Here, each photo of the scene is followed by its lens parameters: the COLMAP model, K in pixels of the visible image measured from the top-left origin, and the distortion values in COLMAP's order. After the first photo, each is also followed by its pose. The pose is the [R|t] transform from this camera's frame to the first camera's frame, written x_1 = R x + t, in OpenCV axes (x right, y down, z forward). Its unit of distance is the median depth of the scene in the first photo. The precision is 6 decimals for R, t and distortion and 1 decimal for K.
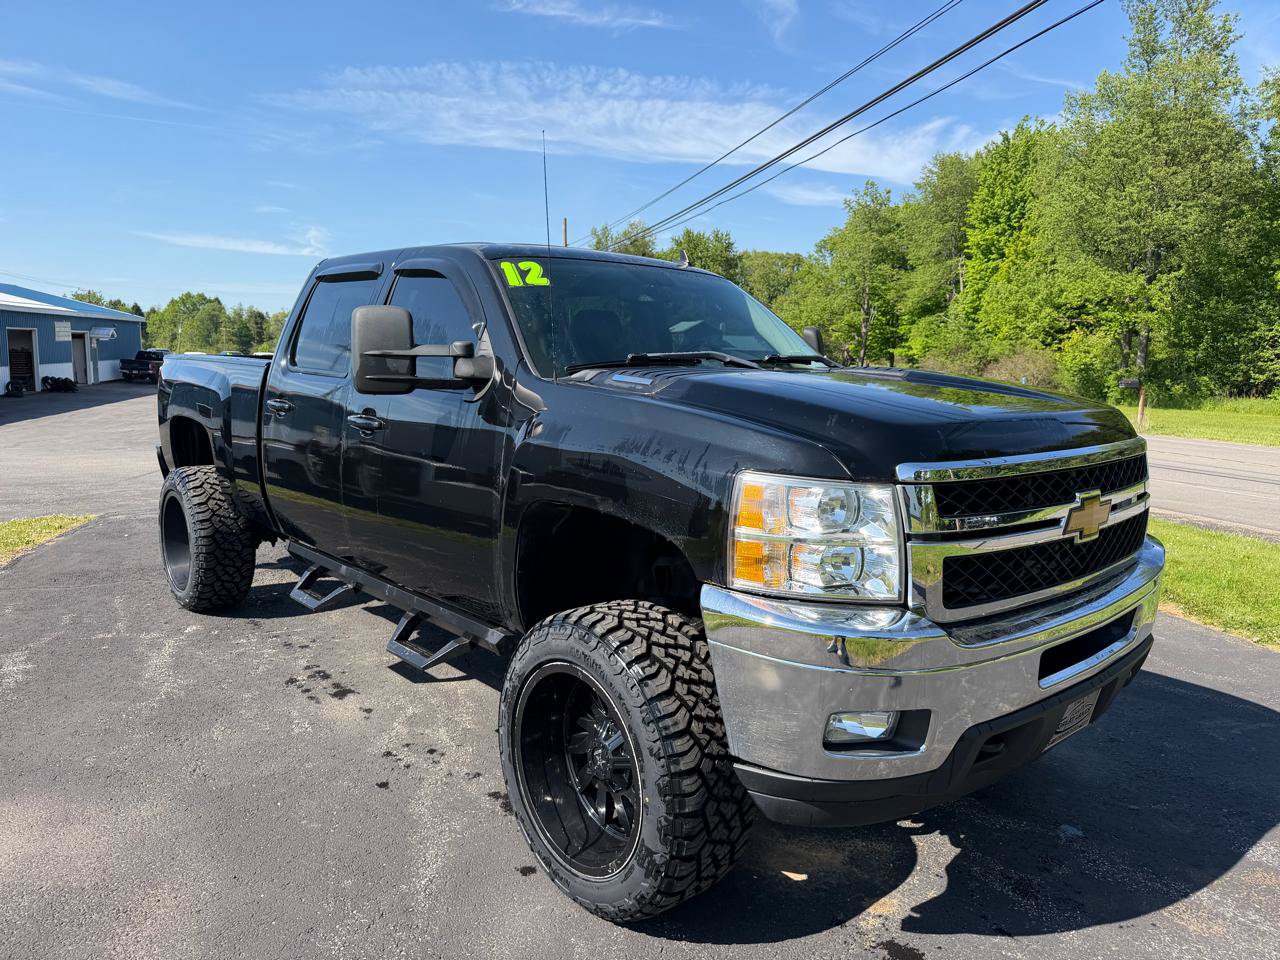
lens RADIAL K [[982.9, 0, 636.6], [0, 982.9, 482.4], [0, 0, 1]] dist [-0.010931, -0.006941]
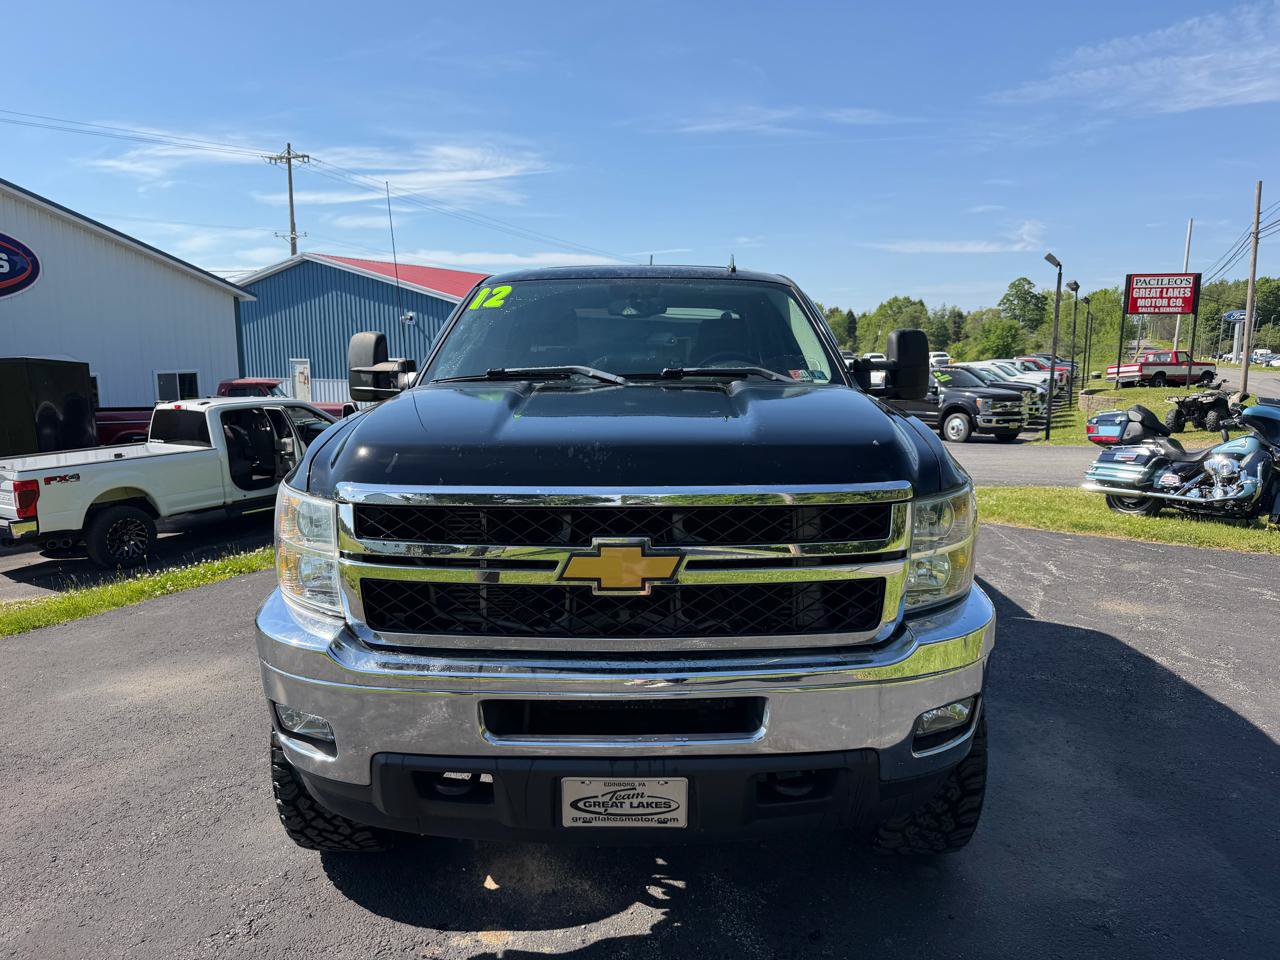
lens RADIAL K [[982.9, 0, 636.6], [0, 982.9, 482.4], [0, 0, 1]] dist [-0.010931, -0.006941]
pose [[0.699441, 0.075772, -0.710662, 0.165147], [-0.072663, 0.996751, 0.034760, -0.010377], [0.710987, 0.027327, 0.702674, 0.065400]]
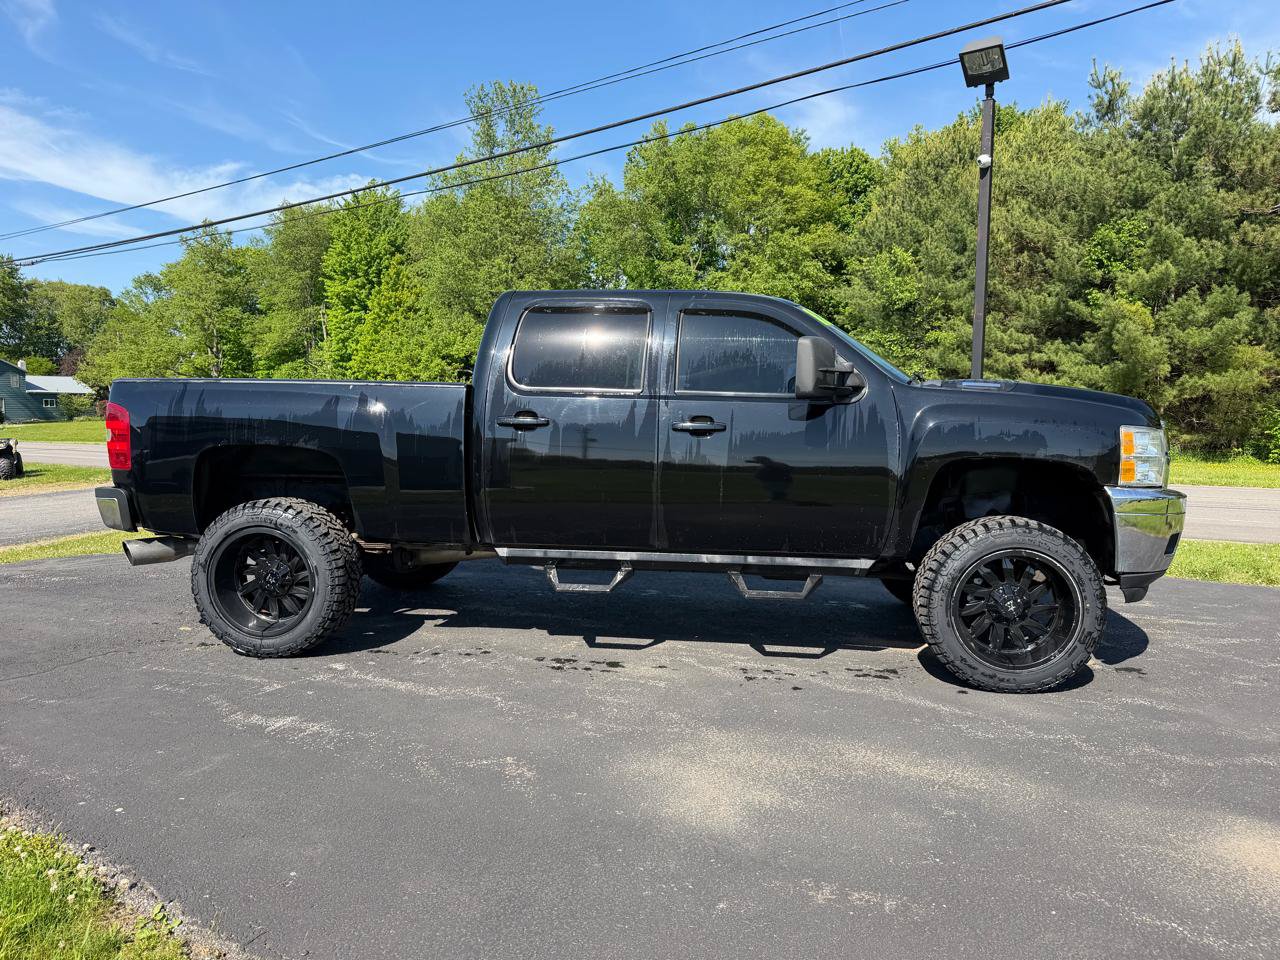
lens RADIAL K [[991.0, 0, 639.3], [0, 991.0, 479.0], [0, 0, 1]] dist [-0.002055, 0.005274]
pose [[0.771623, -0.034882, 0.635123, -0.015889], [0.068877, 0.997206, -0.028912, 0.000701], [-0.632340, 0.066055, 0.771870, 0.000601]]
